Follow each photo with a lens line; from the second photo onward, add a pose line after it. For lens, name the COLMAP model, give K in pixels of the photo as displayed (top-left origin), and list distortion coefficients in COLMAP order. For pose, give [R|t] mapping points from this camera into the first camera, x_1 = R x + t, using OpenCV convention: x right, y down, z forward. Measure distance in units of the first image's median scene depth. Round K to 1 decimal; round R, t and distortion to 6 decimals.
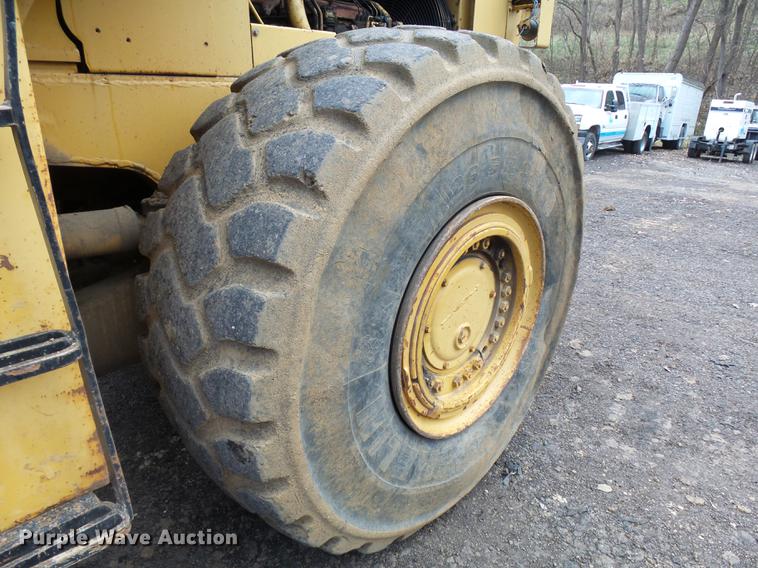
lens RADIAL K [[503.0, 0, 379.0], [0, 503.0, 284.0], [0, 0, 1]] dist [-0.030362, 0.001772]
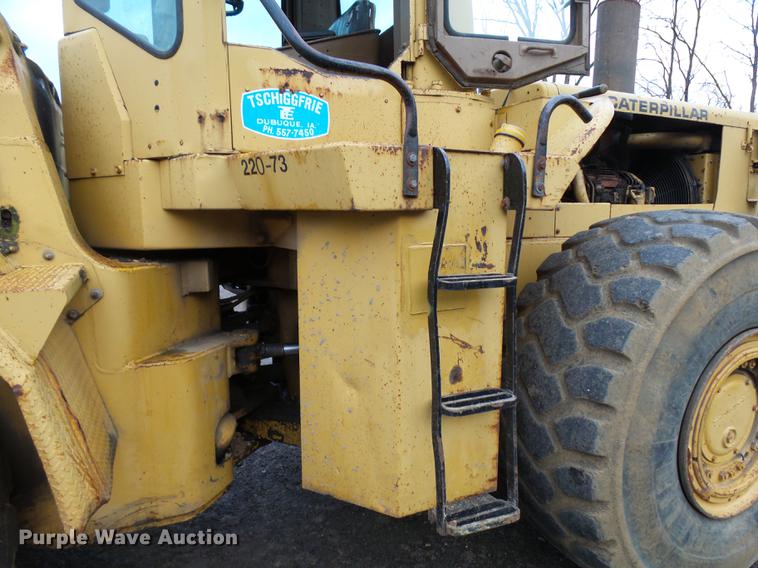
lens RADIAL K [[514.2, 0, 379.0], [0, 514.2, 284.0], [0, 0, 1]] dist [-0.001977, -0.036378]
pose [[0.936583, 0.057118, -0.345759, -0.334803], [-0.141354, 0.964380, -0.223585, 0.201490], [0.320672, 0.258281, 0.911296, -0.752566]]
